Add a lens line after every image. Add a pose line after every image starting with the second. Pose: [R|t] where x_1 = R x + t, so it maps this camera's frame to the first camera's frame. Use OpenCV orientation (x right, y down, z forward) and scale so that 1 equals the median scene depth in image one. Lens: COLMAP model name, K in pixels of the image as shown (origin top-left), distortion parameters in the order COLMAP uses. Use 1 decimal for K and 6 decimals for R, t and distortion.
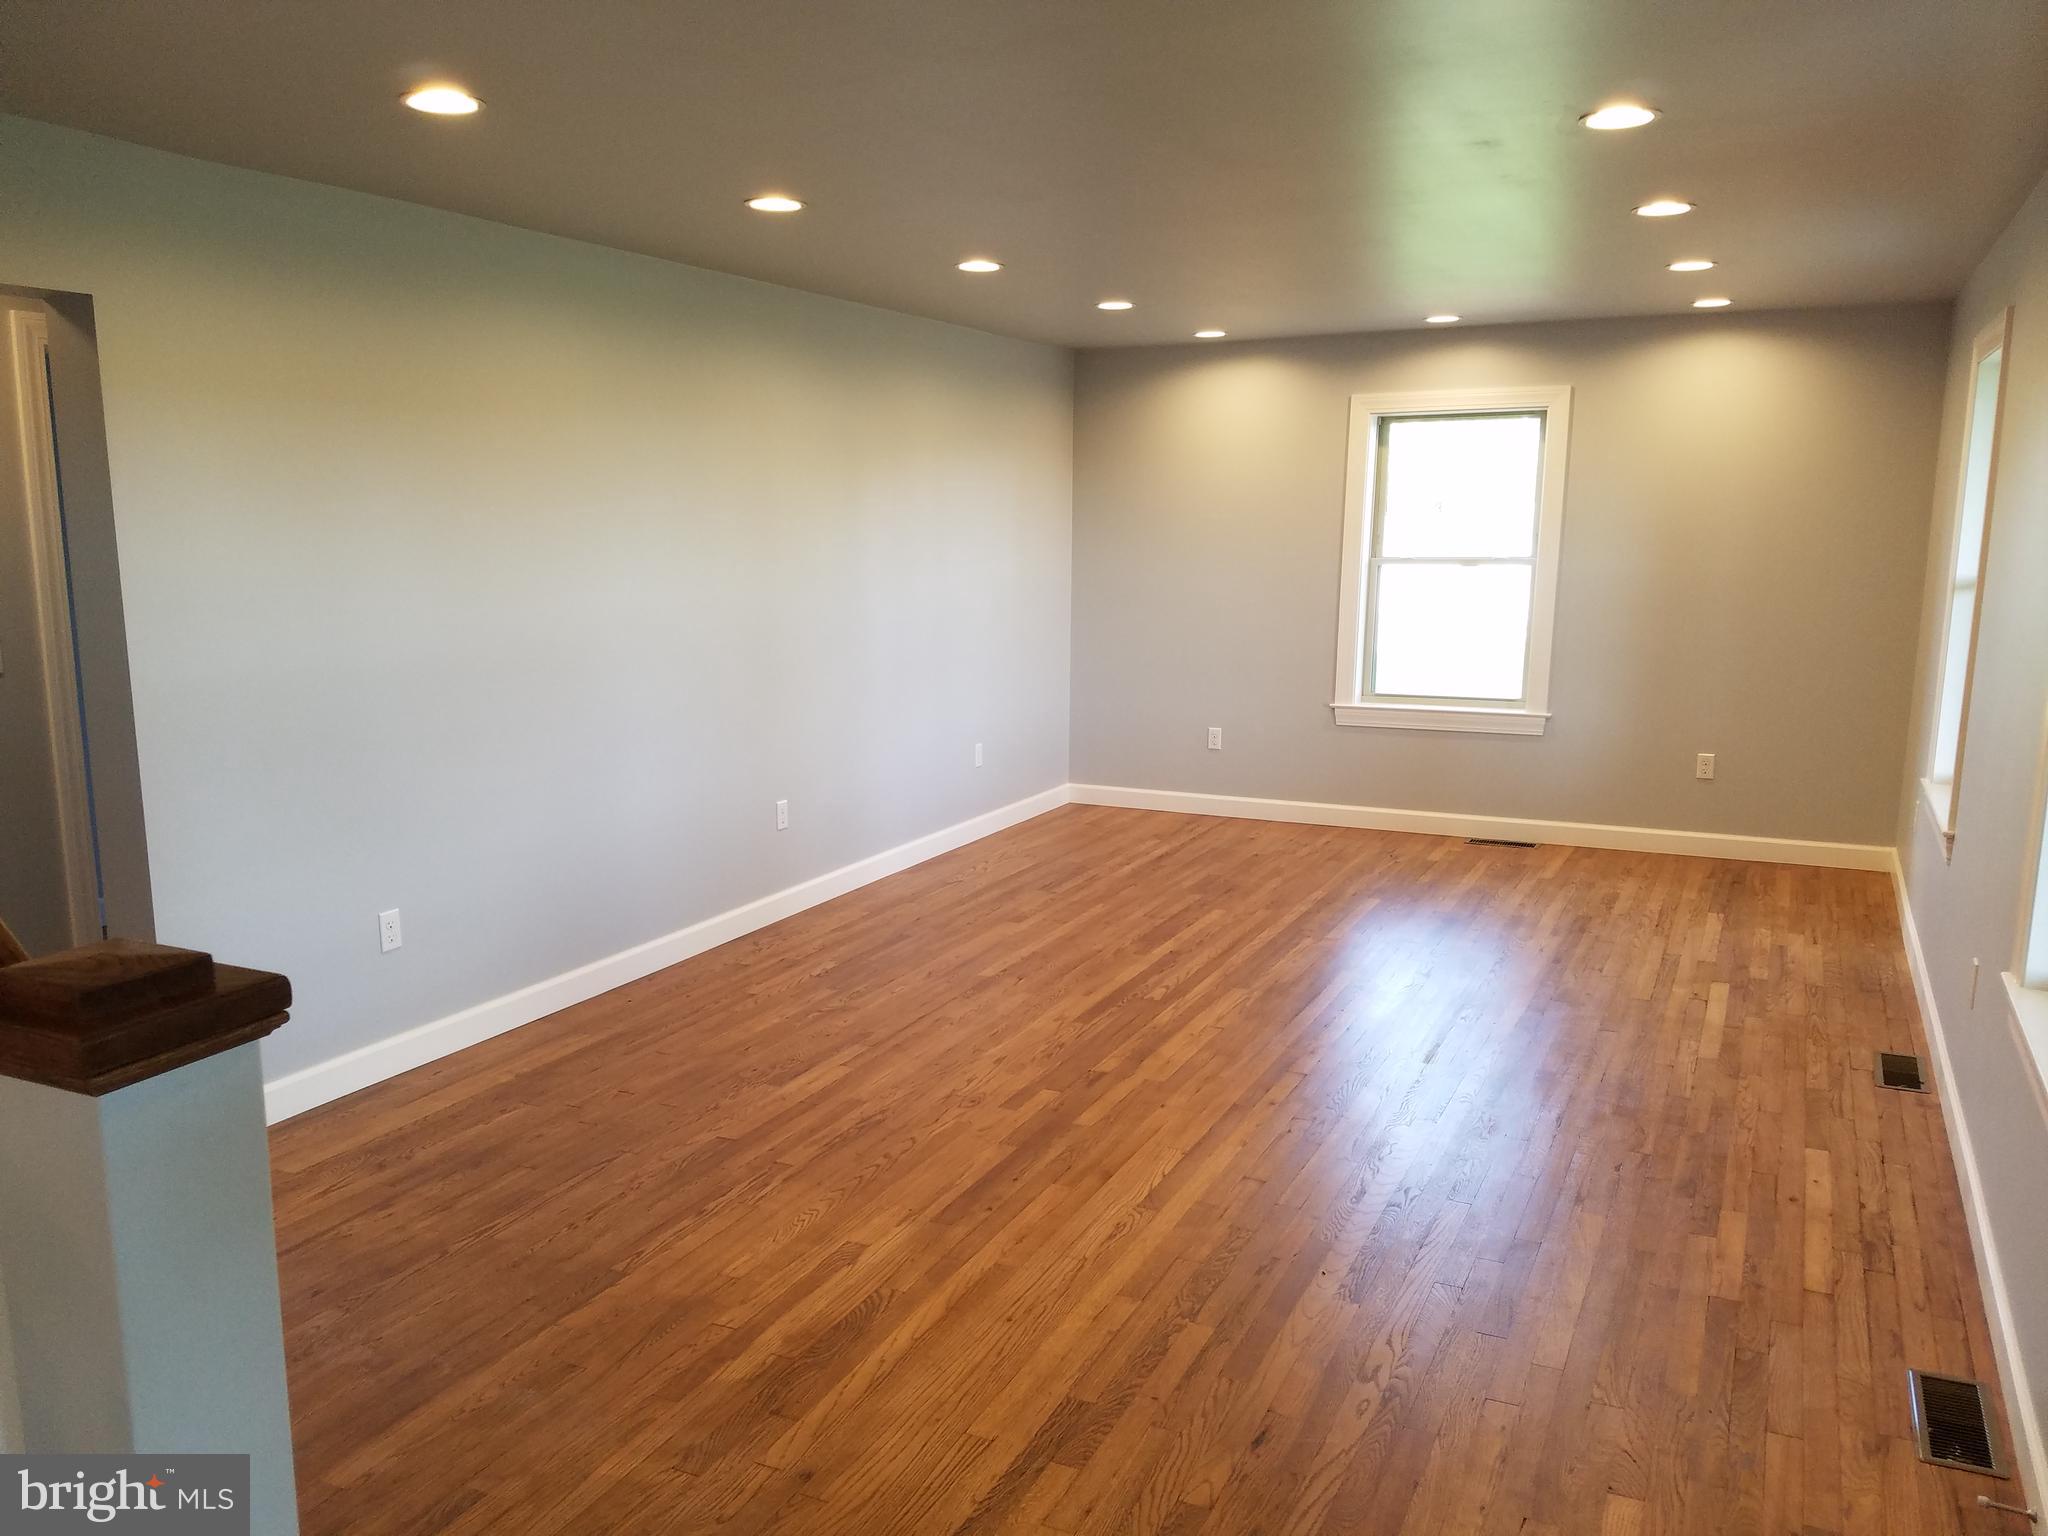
lens RADIAL K [[1572.9, 0, 1027.3], [0, 1572.9, 783.9], [0, 0, 1]] dist [0.110222, -0.102140]
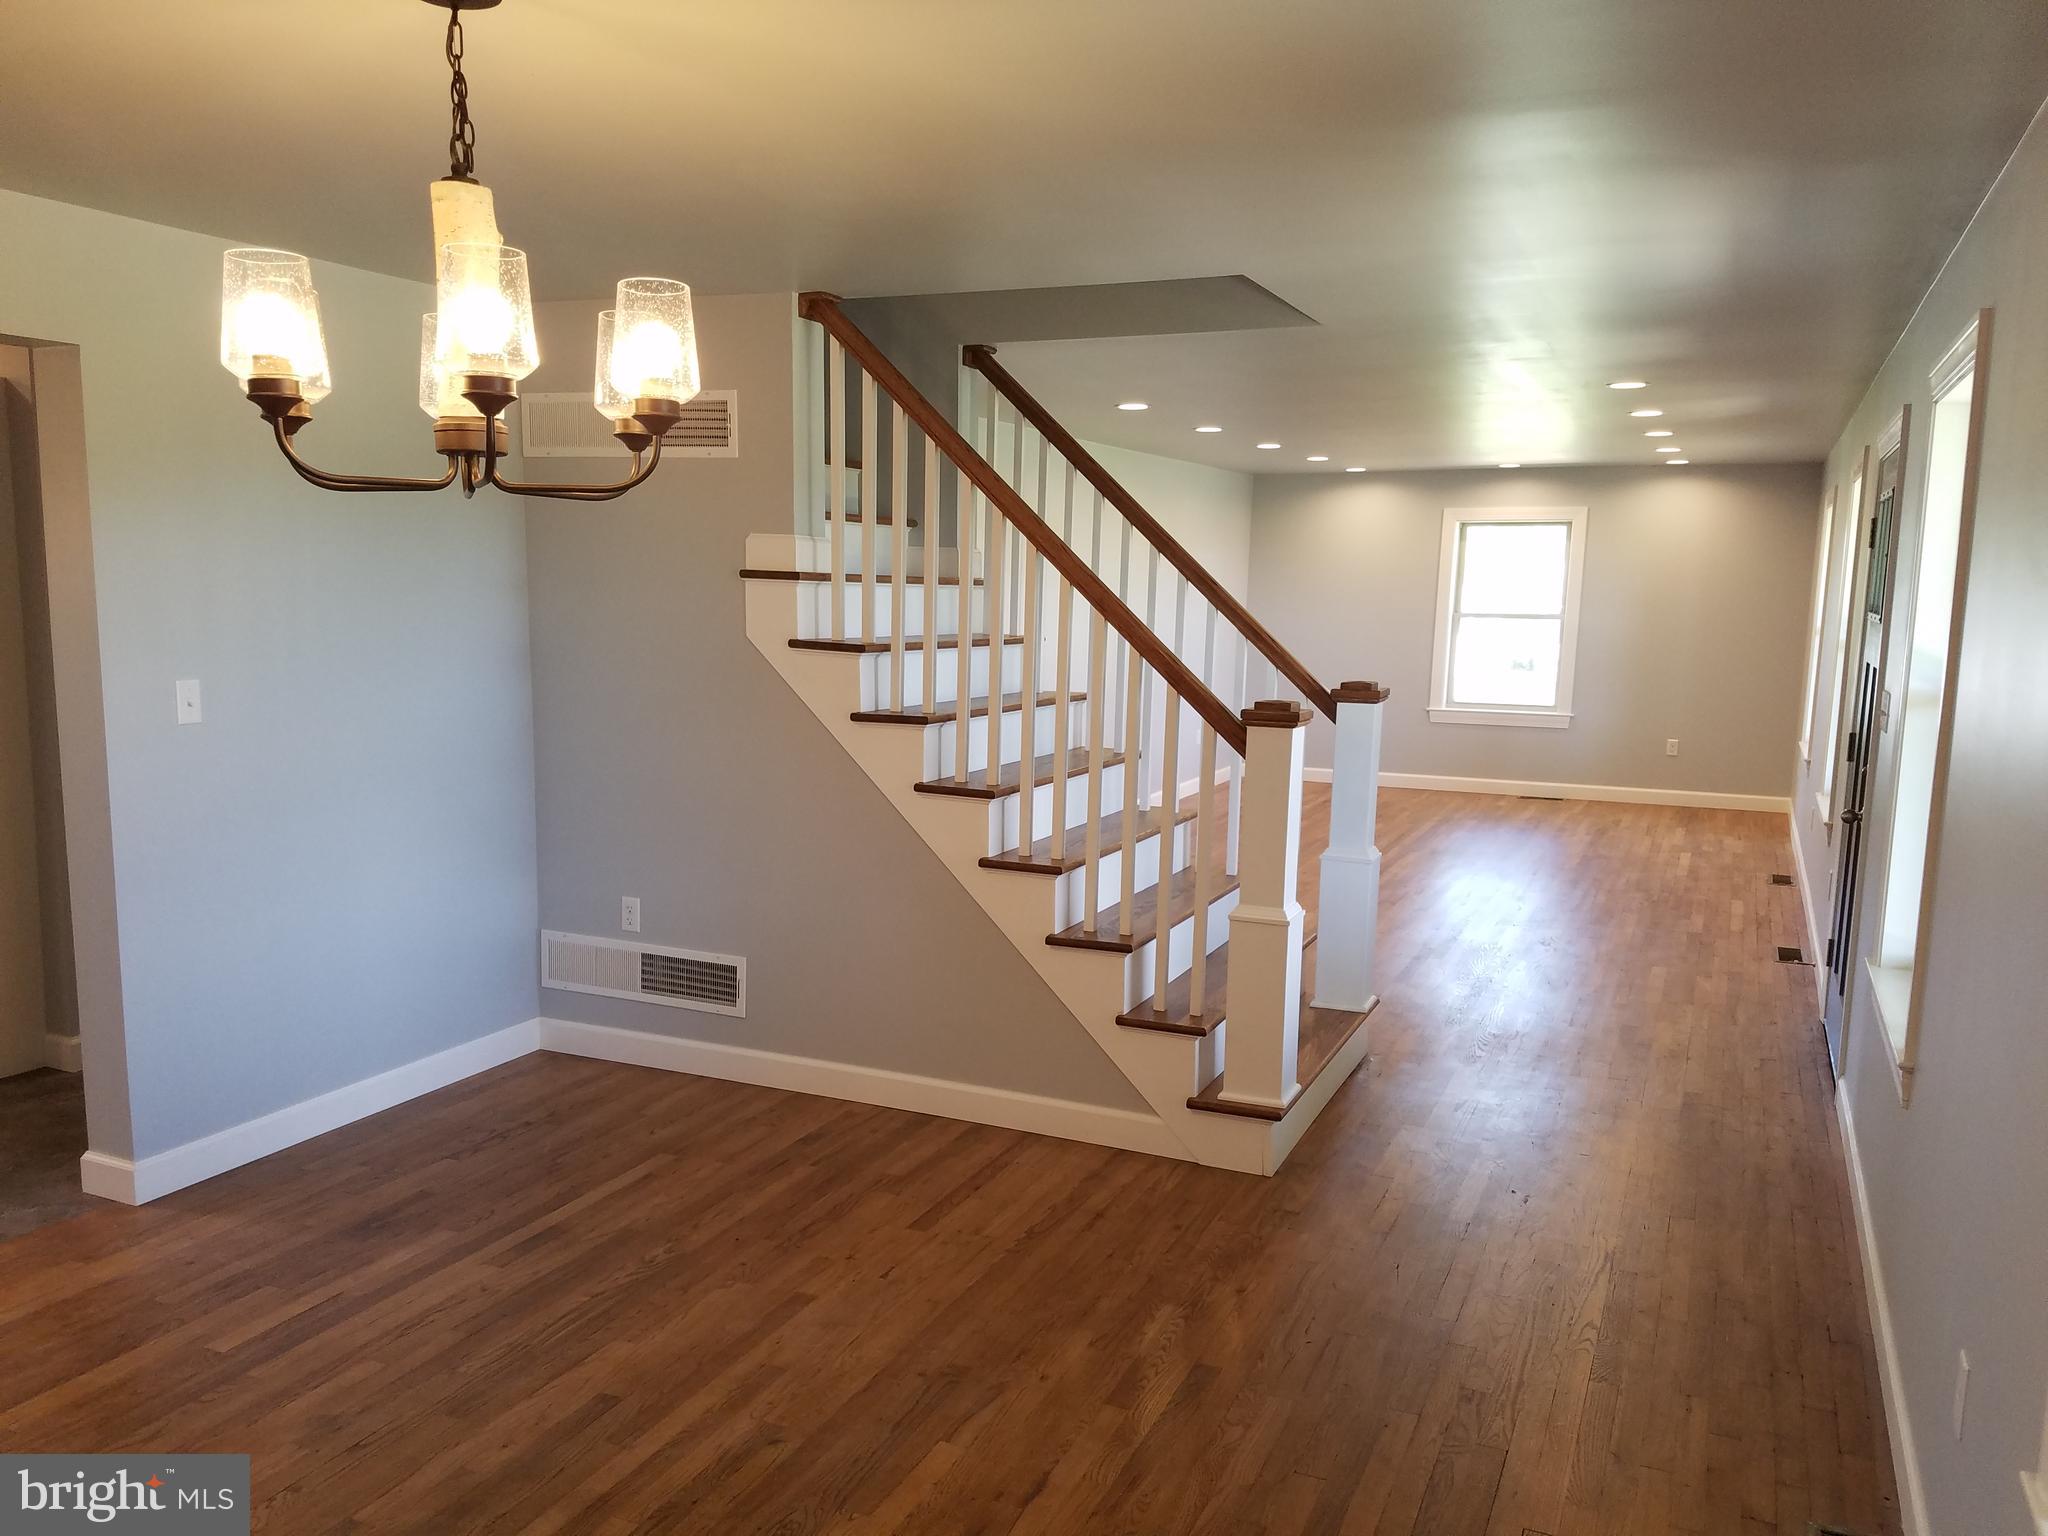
lens RADIAL K [[1572.9, 0, 1027.8], [0, 1572.9, 774.0], [0, 0, 1]] dist [0.110222, -0.102140]
pose [[0.999446, 0.014451, 0.029977, -0.256547], [-0.013000, 0.998761, -0.048042, 0.098441], [-0.030634, 0.047626, 0.998395, -0.548279]]
